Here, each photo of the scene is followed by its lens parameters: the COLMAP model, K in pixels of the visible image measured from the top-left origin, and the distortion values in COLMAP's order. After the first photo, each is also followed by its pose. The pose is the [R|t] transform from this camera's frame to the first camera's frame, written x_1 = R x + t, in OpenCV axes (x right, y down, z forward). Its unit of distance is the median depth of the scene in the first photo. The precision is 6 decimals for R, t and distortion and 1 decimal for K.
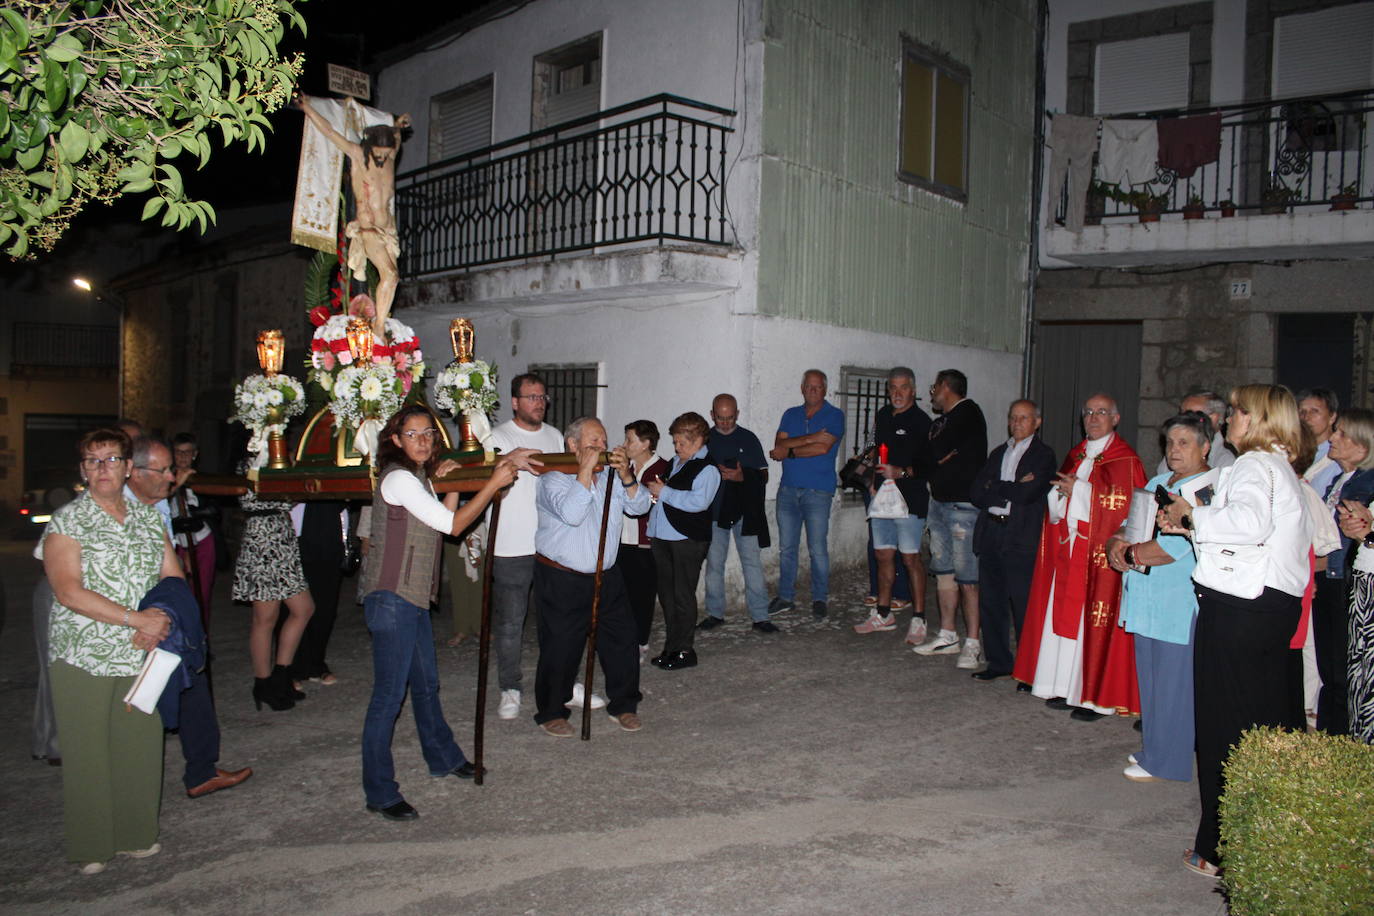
lens RADIAL K [[1248.6, 0, 687.0], [0, 1248.6, 458.0], [0, 0, 1]] dist [-0.195282, 0.284326]
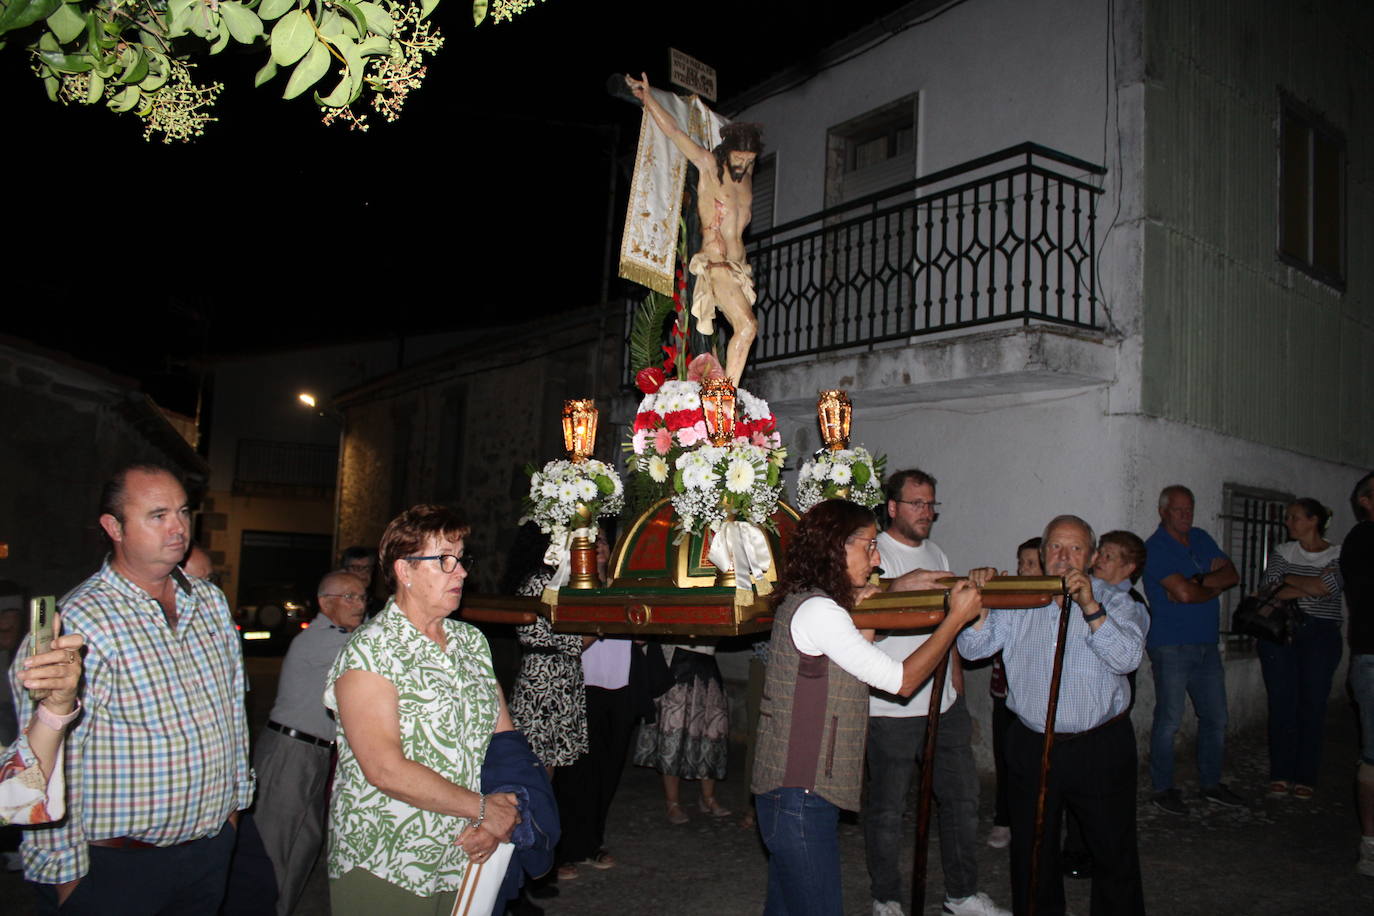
lens RADIAL K [[1164.6, 0, 687.0], [0, 1164.6, 458.0], [0, 0, 1]] dist [-0.138827, 0.123899]
pose [[0.991674, 0.013249, -0.128093, -0.186077], [-0.028648, 0.992465, -0.119133, 0.011351], [0.125549, 0.121811, 0.984581, 0.325574]]
